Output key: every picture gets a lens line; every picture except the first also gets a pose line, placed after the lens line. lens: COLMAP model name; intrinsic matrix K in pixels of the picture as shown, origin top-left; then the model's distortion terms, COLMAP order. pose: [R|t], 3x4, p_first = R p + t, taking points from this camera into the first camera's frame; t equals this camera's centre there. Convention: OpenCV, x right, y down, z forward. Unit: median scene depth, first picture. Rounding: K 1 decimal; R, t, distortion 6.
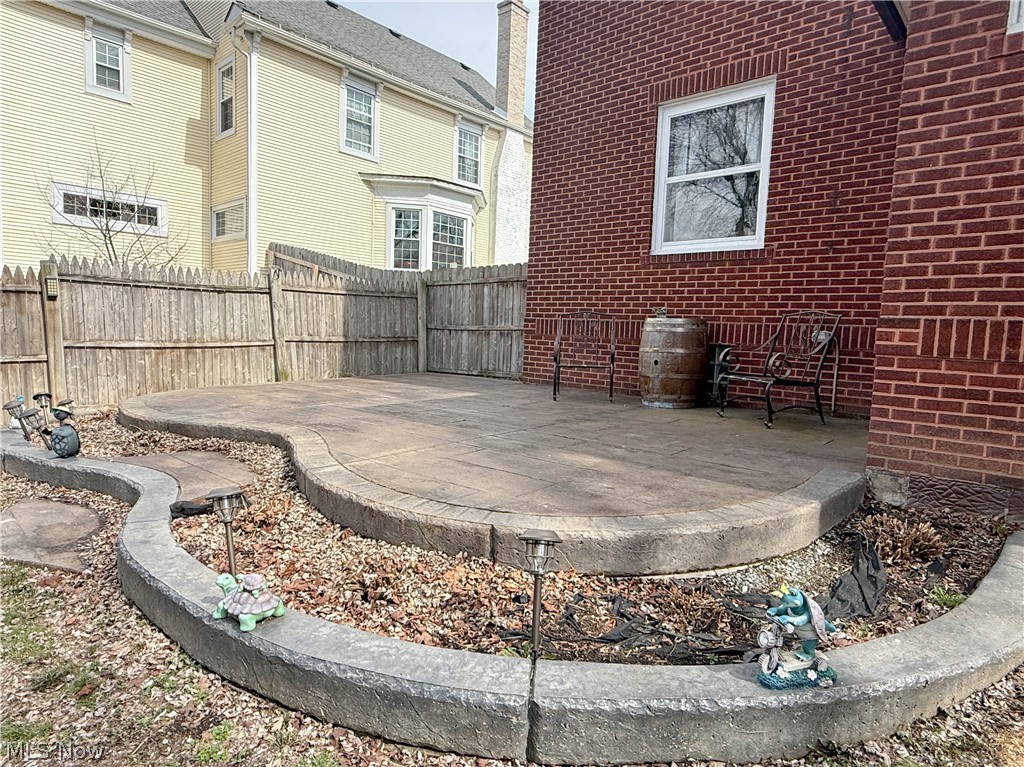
lens RADIAL K [[606.3, 0, 517.4], [0, 606.3, 385.5], [0, 0, 1]] dist [0.004675, -0.000089]
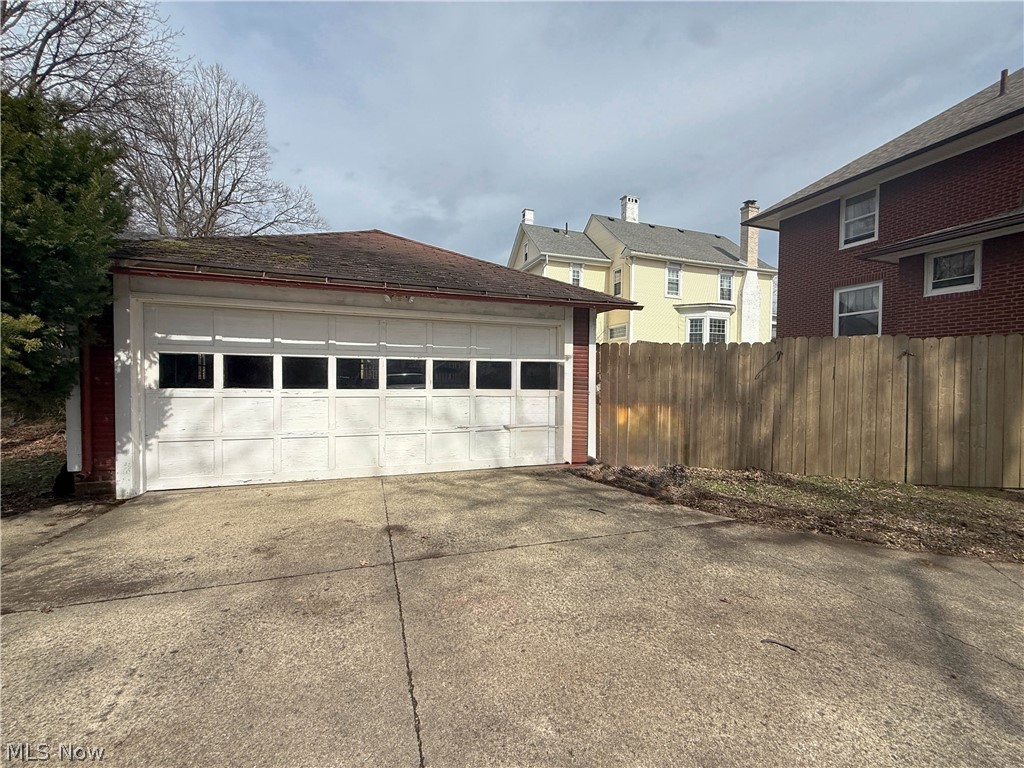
lens RADIAL K [[412.9, 0, 506.7], [0, 412.9, 384.2], [0, 0, 1]] dist [0.004039, -0.000026]
pose [[0.876468, -0.018096, -0.481121, -0.087340], [-0.022769, 0.996617, -0.078965, 0.077422], [0.480922, 0.080165, 0.873091, -0.667109]]
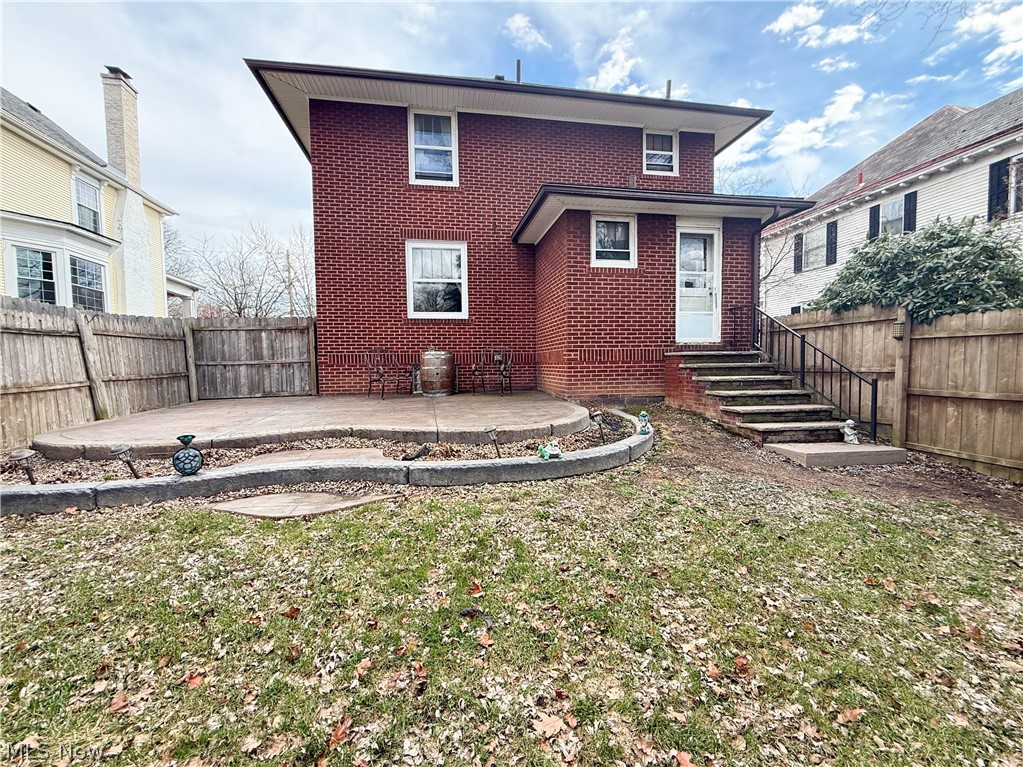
lens RADIAL K [[412.5, 0, 511.2], [0, 412.5, 385.1], [0, 0, 1]] dist [0.004039, -0.000026]
pose [[0.611629, -0.086318, 0.786422, -0.309163], [0.108953, 0.993749, 0.024338, -0.003352], [-0.783607, 0.070797, 0.617210, -0.010335]]
